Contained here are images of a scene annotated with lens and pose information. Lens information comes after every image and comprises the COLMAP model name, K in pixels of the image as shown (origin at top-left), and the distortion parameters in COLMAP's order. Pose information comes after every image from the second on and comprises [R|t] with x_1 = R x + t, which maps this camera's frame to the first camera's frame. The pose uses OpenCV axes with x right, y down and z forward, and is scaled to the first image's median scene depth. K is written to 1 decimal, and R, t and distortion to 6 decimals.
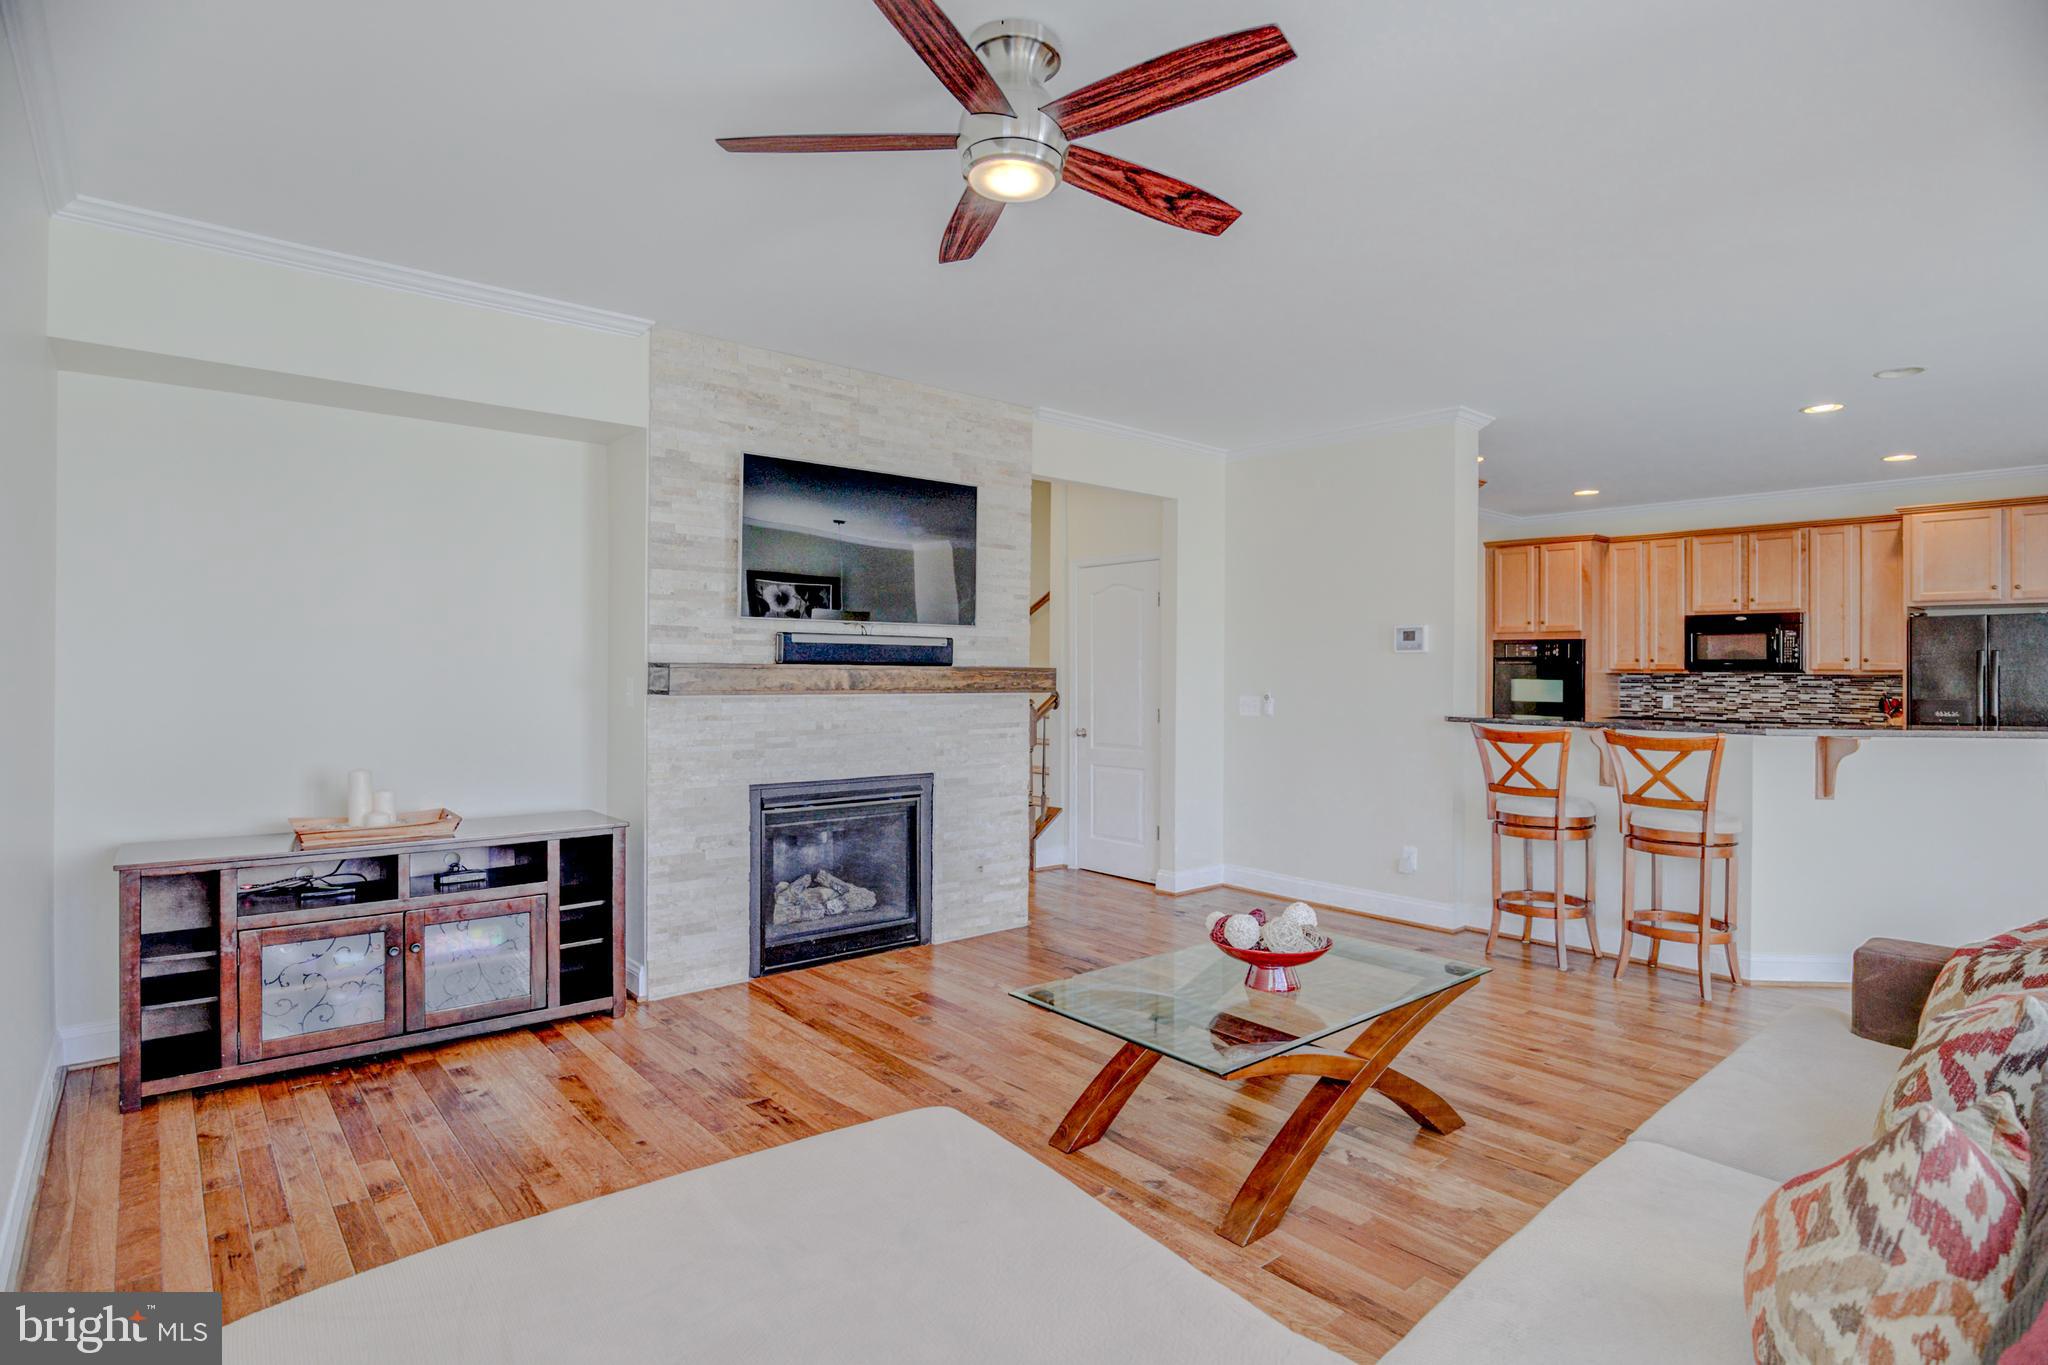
lens RADIAL K [[1042.7, 0, 1054.1], [0, 1042.7, 665.4], [0, 0, 1]] dist [-0.023594, 0.004733]
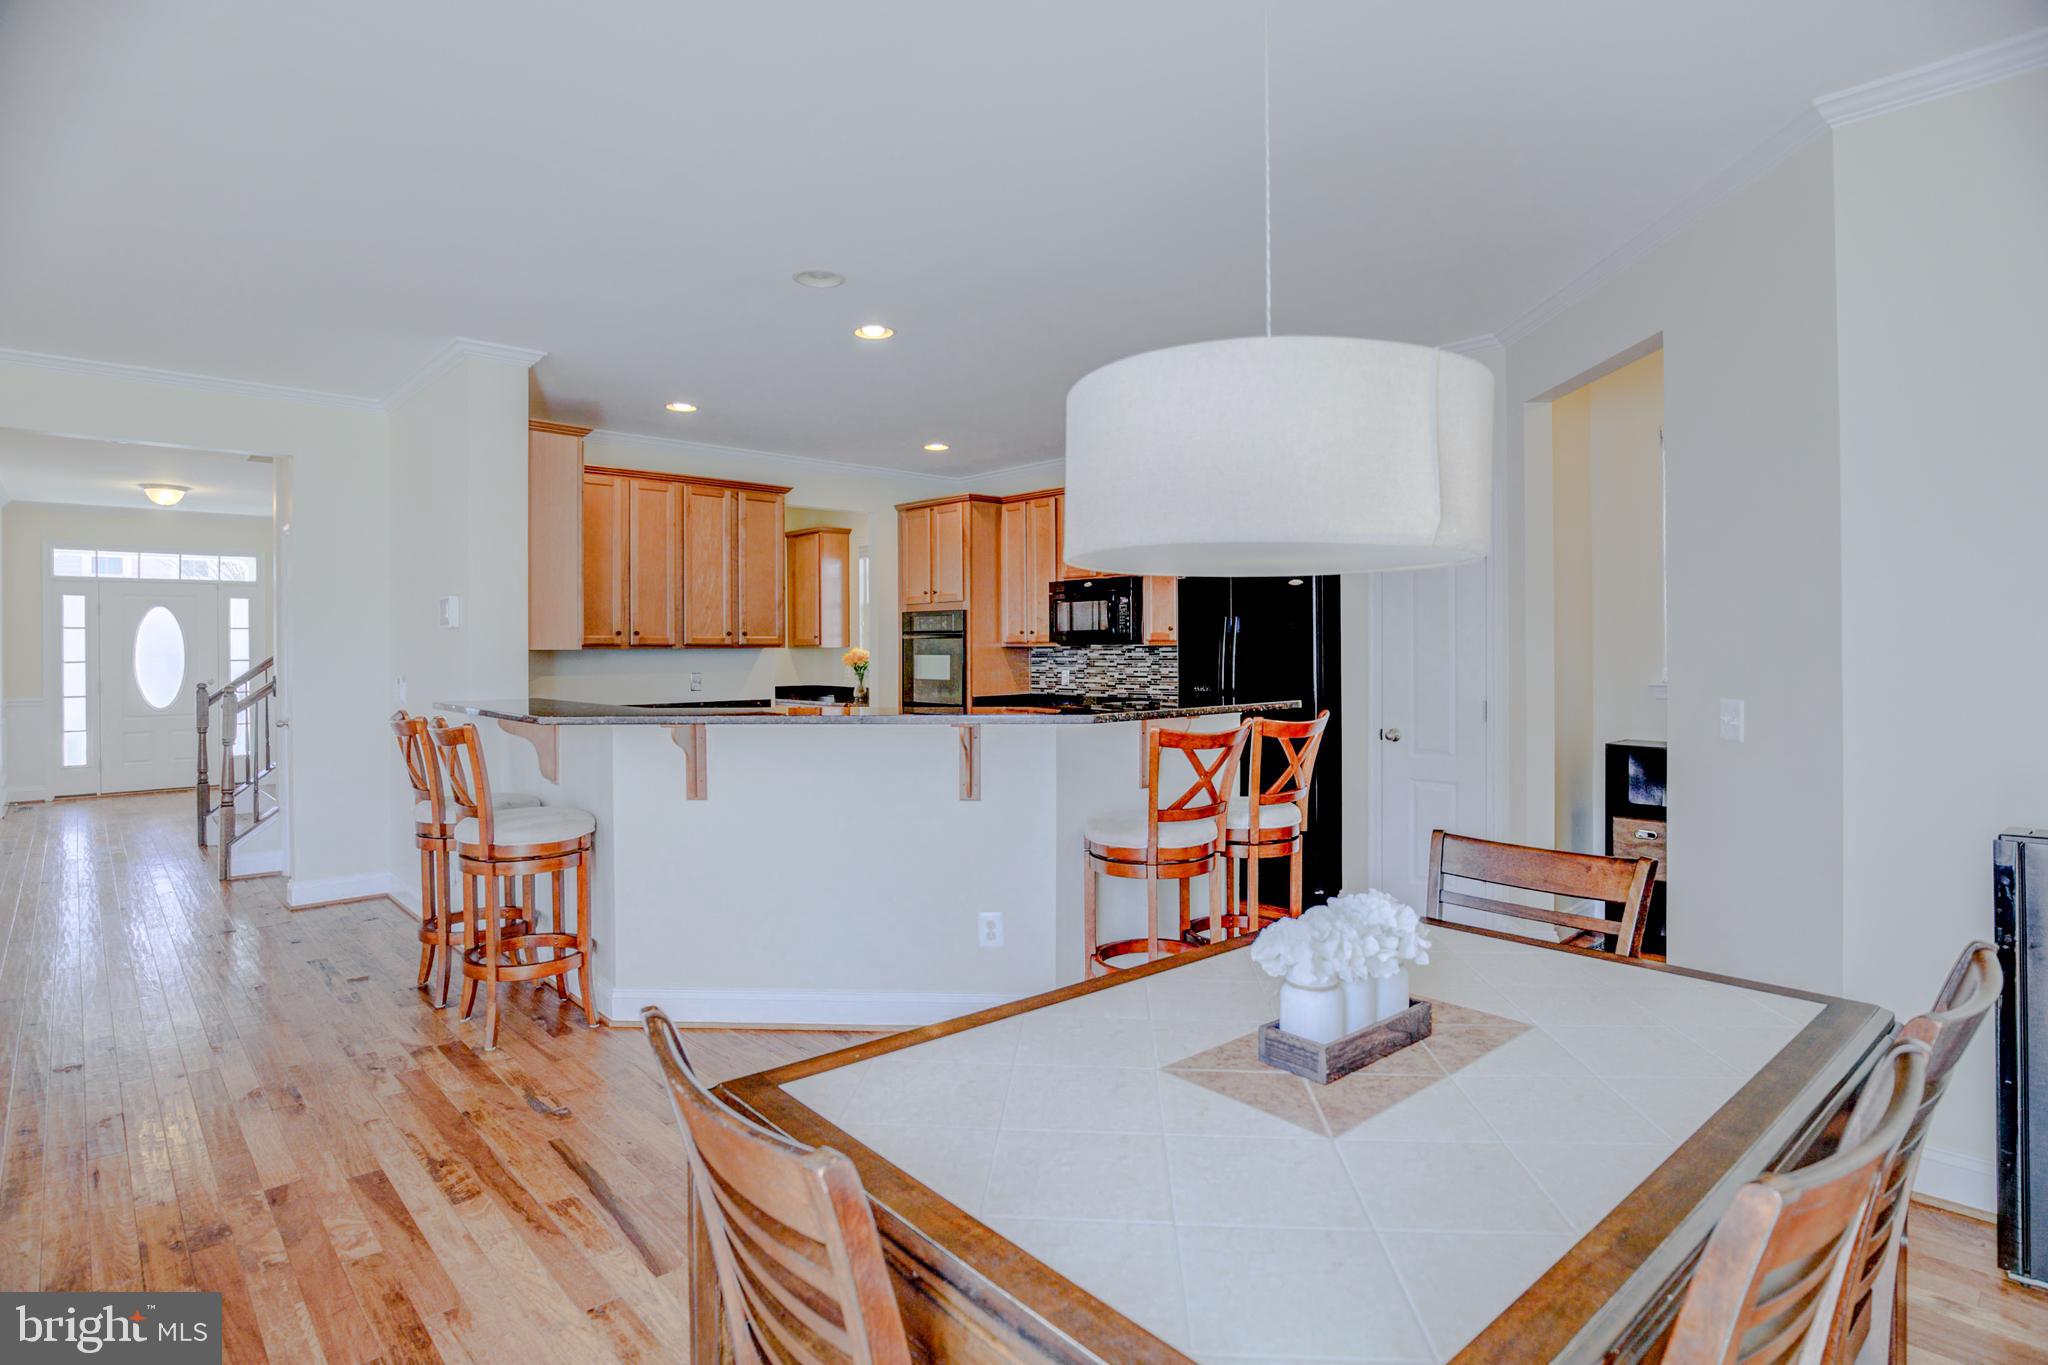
lens RADIAL K [[1042.7, 0, 1036.2], [0, 1042.7, 648.2], [0, 0, 1]] dist [-0.023594, 0.004733]
pose [[0.999316, -0.013769, 0.034314, 0.945432], [0.013620, 0.999897, 0.004573, 0.008880], [-0.034374, -0.004103, 0.999401, 0.156642]]
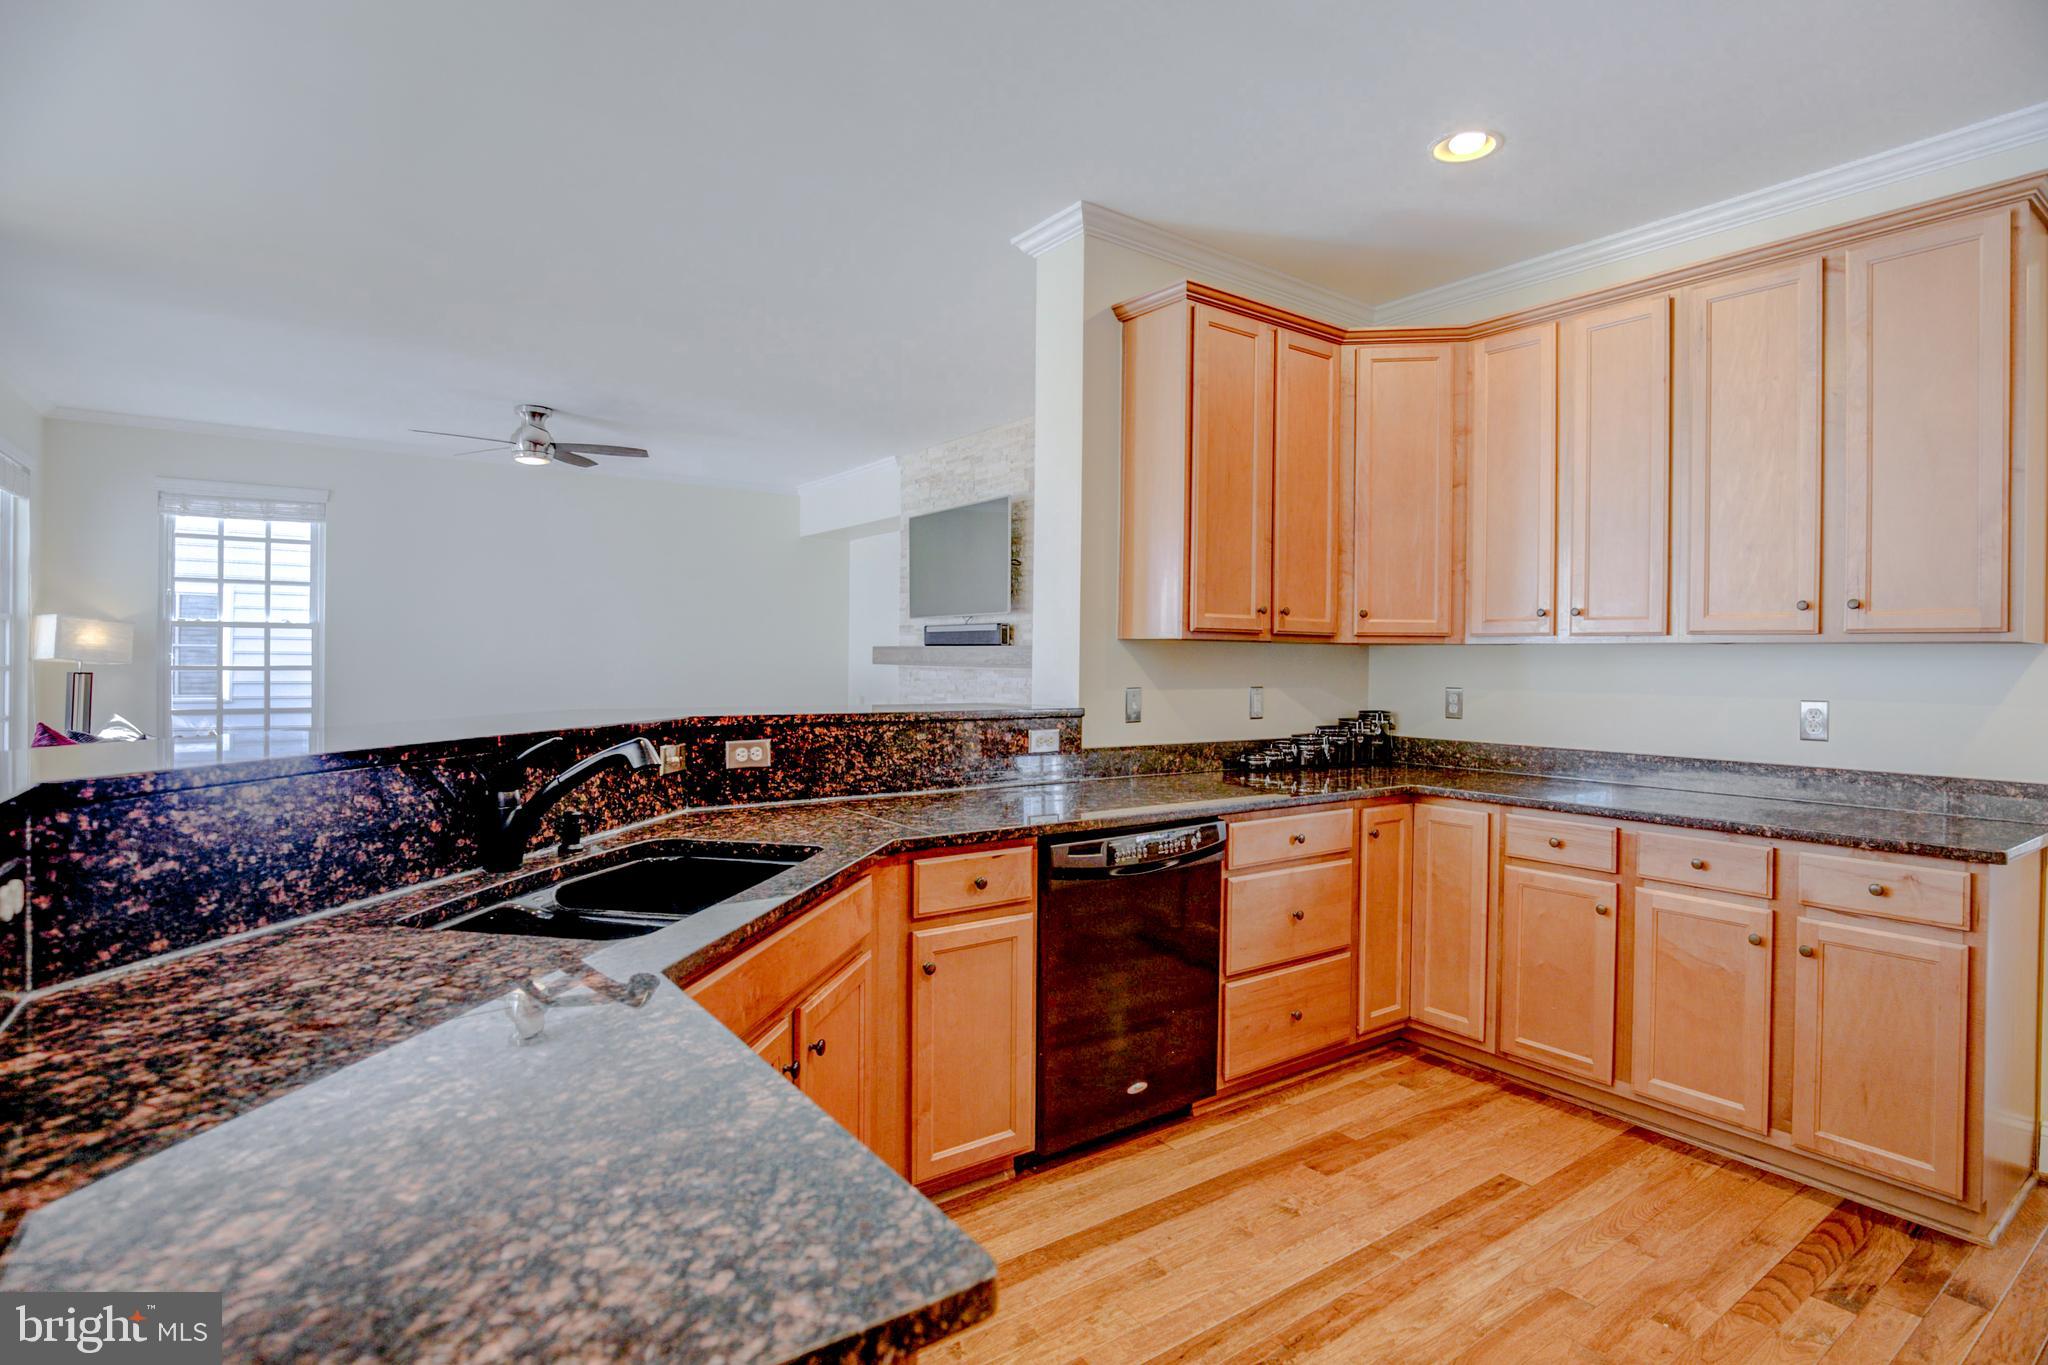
lens RADIAL K [[1012.4, 0, 1046.0], [0, 1012.4, 661.4], [0, 0, 1]] dist [-0.033841, 0.006905]
pose [[-0.075832, -0.007156, -0.997095, 1.167756], [-0.008206, 0.999945, -0.006553, 0.028217], [0.997087, 0.007685, -0.075886, 1.222389]]
